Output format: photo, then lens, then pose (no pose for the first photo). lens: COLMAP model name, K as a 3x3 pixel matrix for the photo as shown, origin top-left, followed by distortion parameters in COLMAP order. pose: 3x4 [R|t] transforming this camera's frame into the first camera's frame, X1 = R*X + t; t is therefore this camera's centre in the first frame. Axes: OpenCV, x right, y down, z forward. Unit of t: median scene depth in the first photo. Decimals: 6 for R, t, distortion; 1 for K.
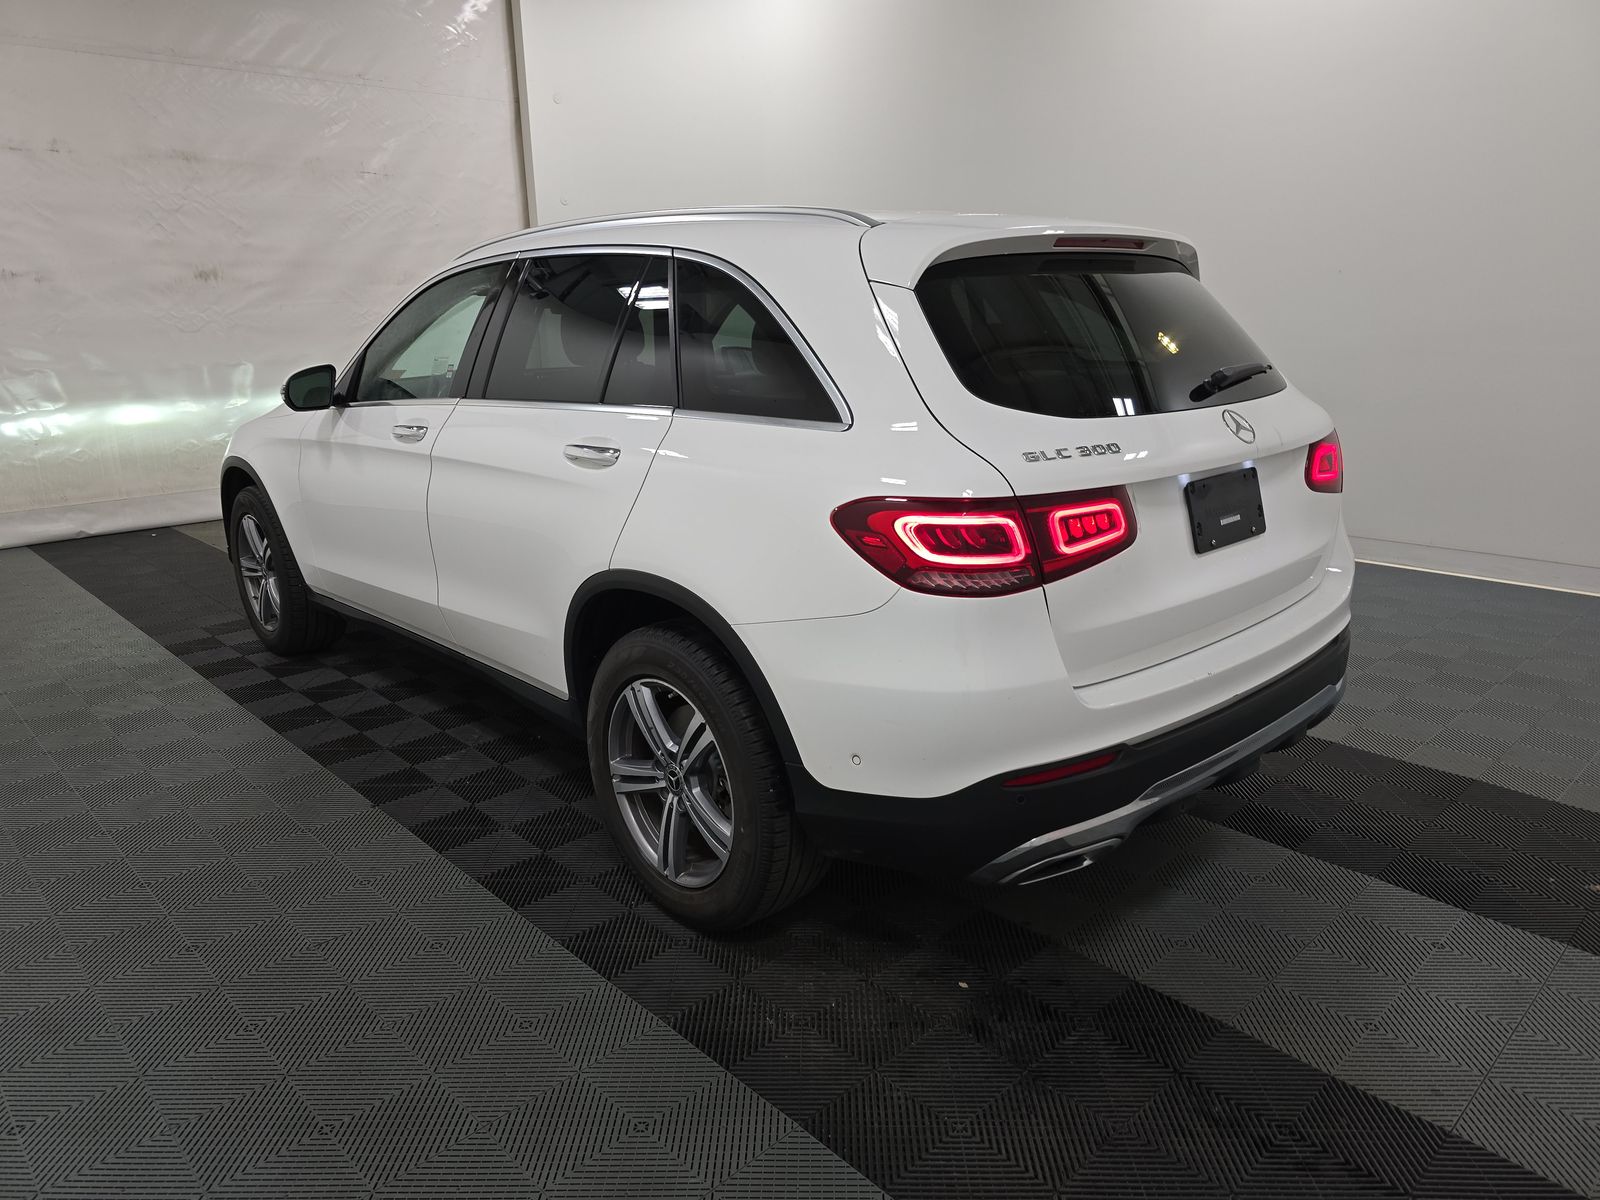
lens RADIAL K [[1091.8, 0, 805.5], [0, 1091.8, 570.2], [0, 0, 1]] dist [0.002032, -0.003254]
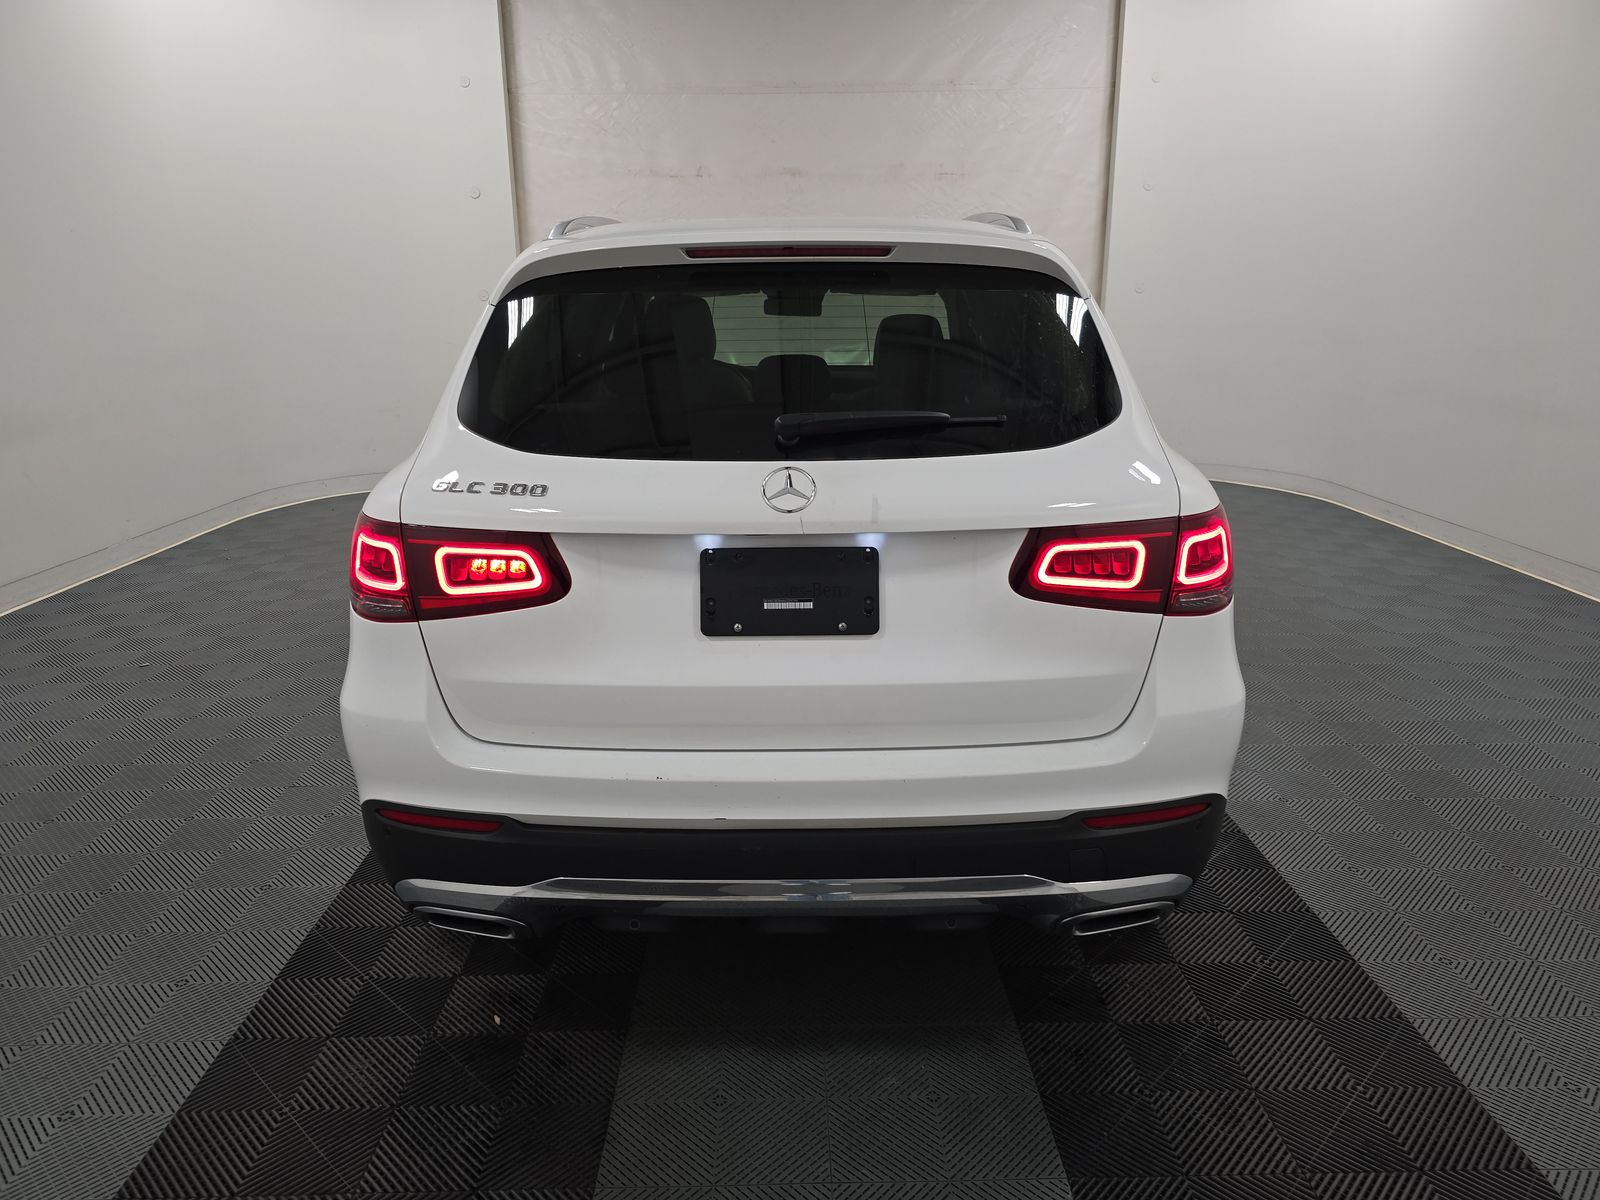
lens RADIAL K [[1095.4, 0, 795.8], [0, 1095.4, 546.5], [0, 0, 1]] dist [-0.041327, -0.001725]
pose [[0.734086, 0.160556, -0.659802, 0.928153], [-0.164936, 0.984707, 0.056113, -0.136073], [0.658721, 0.067633, 0.749341, 0.430549]]
